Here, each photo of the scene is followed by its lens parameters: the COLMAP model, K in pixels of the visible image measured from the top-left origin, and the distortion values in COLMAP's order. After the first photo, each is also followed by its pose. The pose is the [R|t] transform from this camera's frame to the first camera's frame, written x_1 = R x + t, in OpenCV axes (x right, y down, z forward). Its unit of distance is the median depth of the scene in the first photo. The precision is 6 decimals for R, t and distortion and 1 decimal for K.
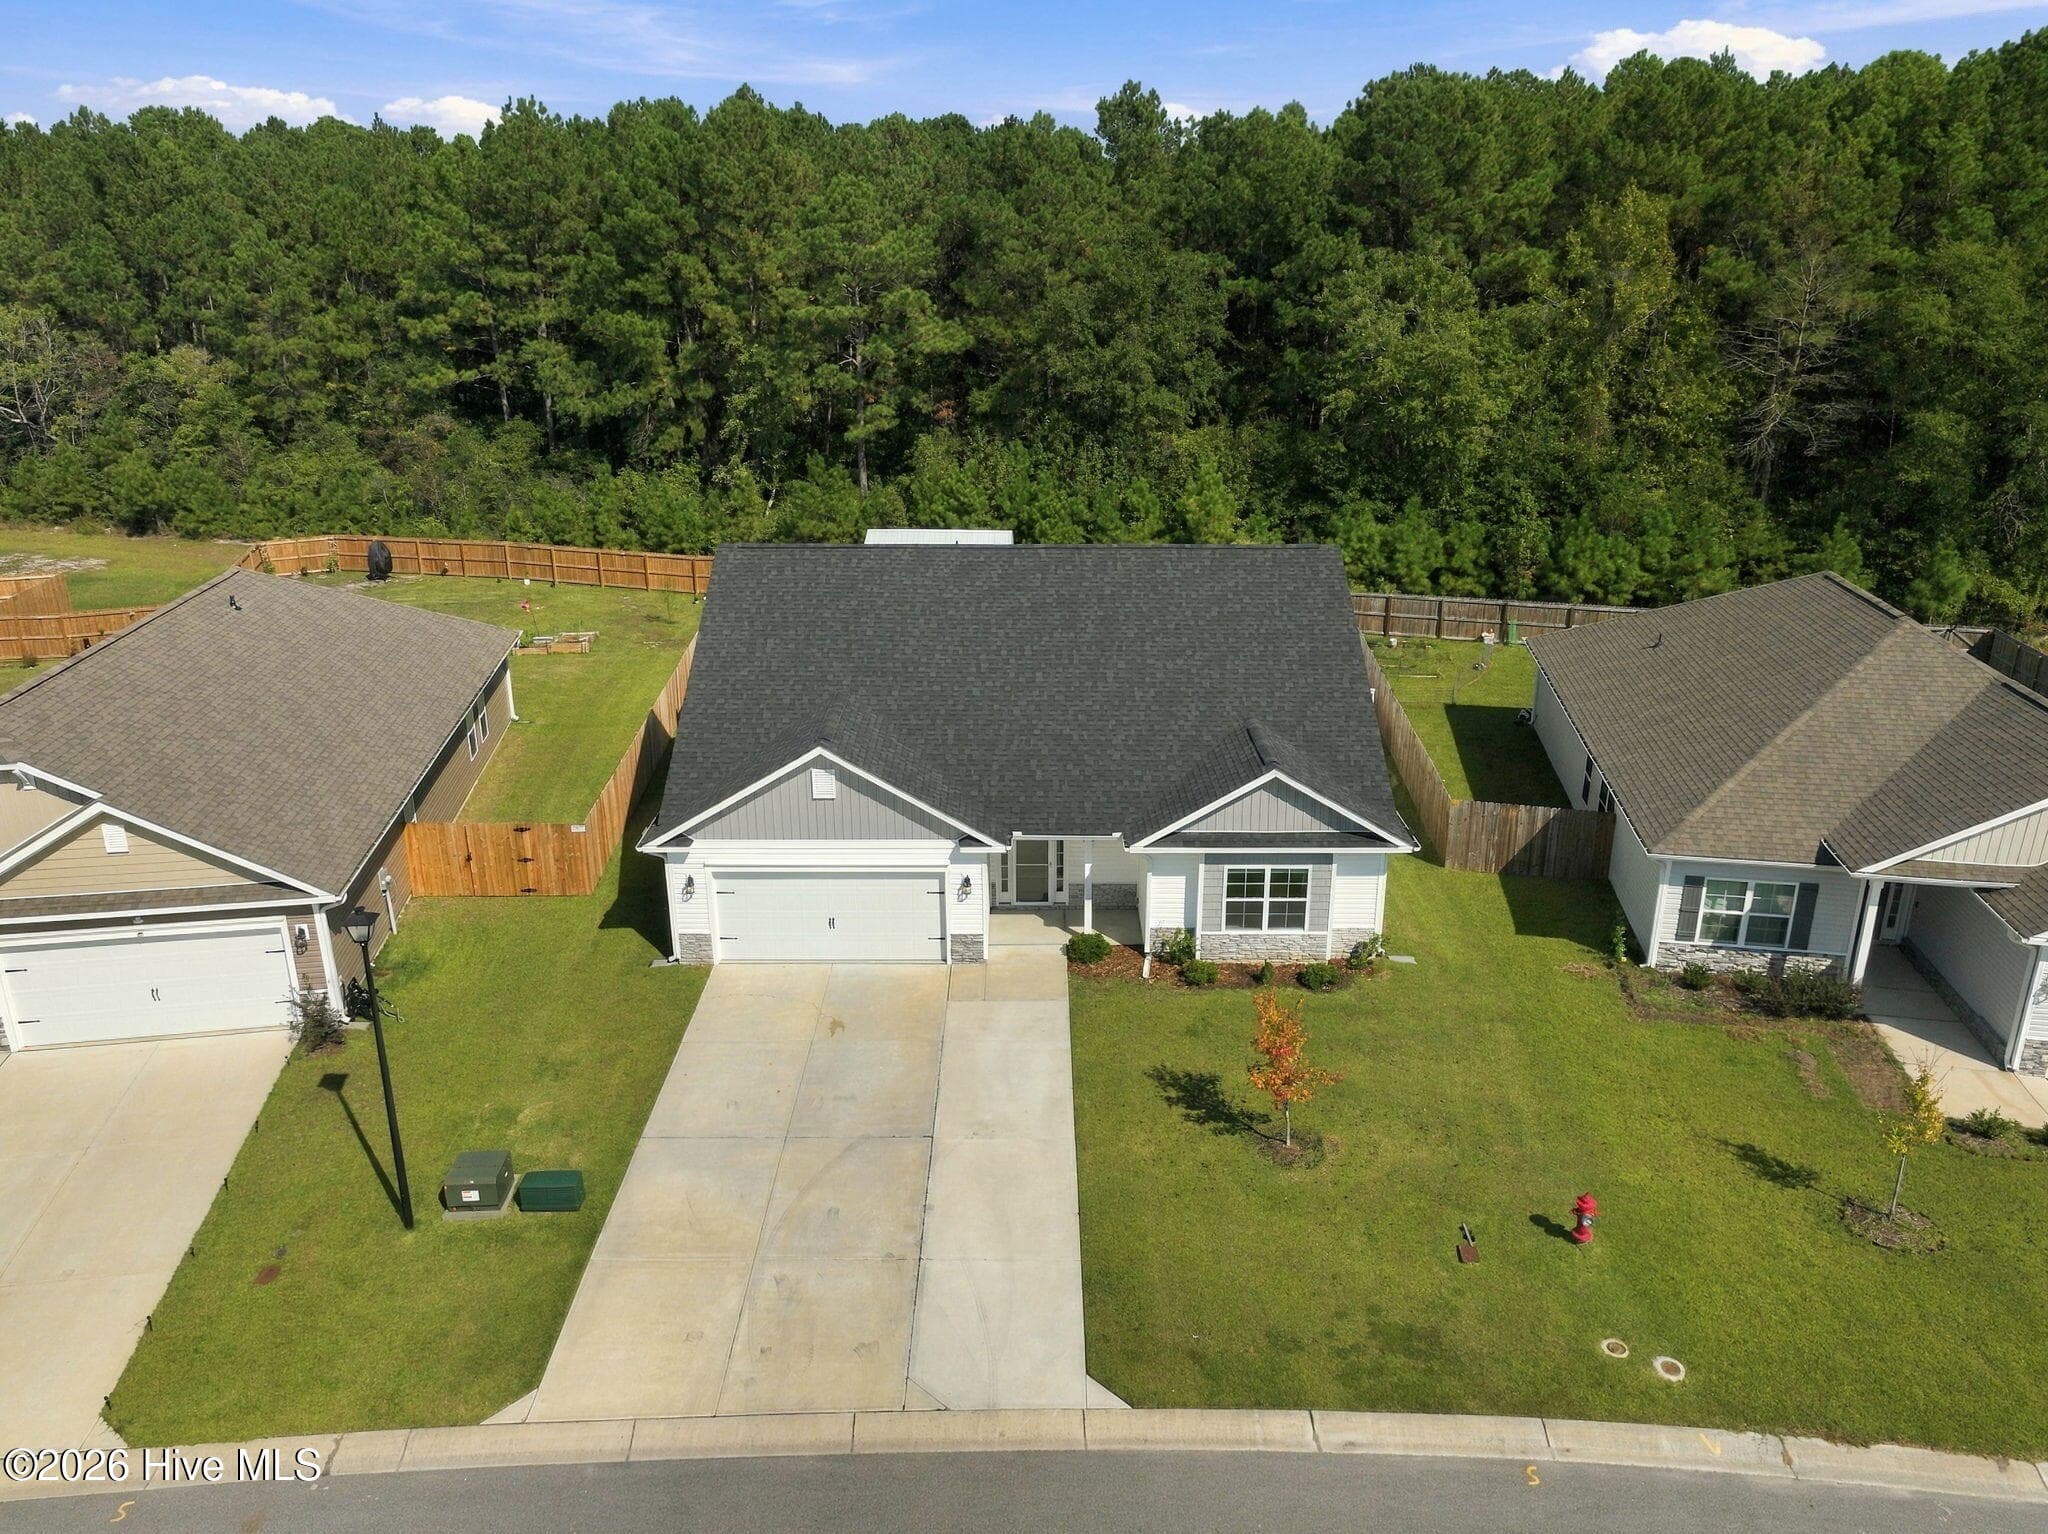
lens RADIAL K [[1439.2, 0, 1031.5], [0, 1439.2, 755.6], [0, 0, 1]] dist [0.003920, 0.011240]
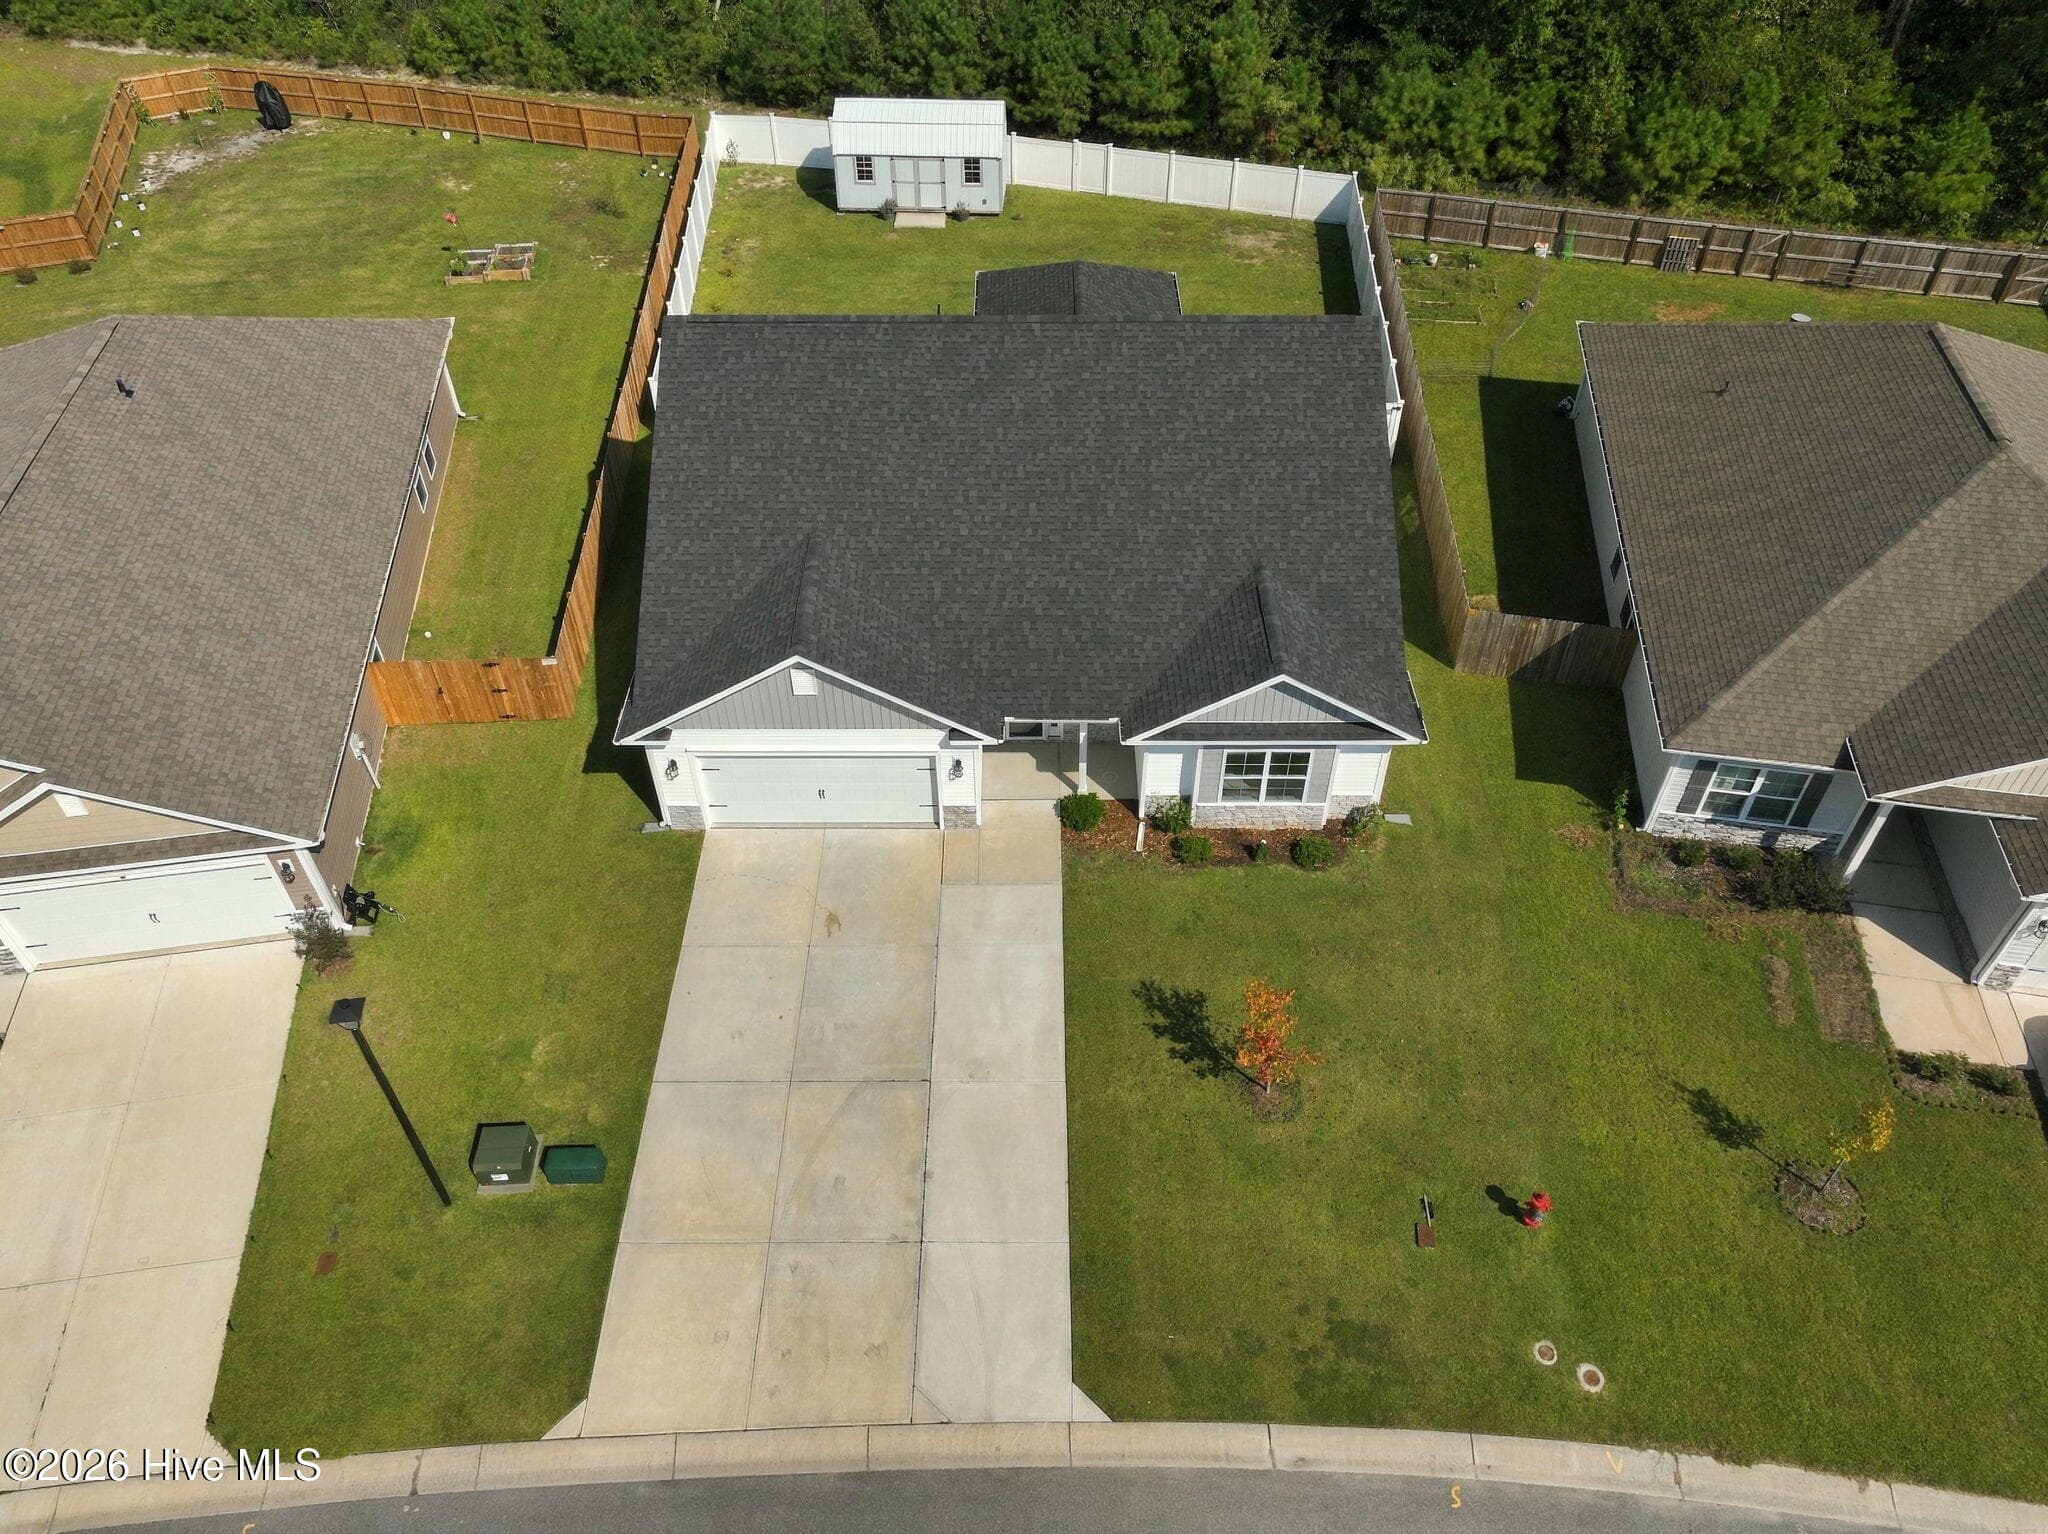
lens RADIAL K [[1439.2, 0, 1032.9], [0, 1439.2, 756.1], [0, 0, 1]] dist [0.003920, 0.011240]
pose [[0.999999, -0.000876, 0.001358, 0.004121], [0.000233, 0.909914, 0.414797, -0.319225], [-0.001599, -0.414796, 0.909913, 0.117634]]
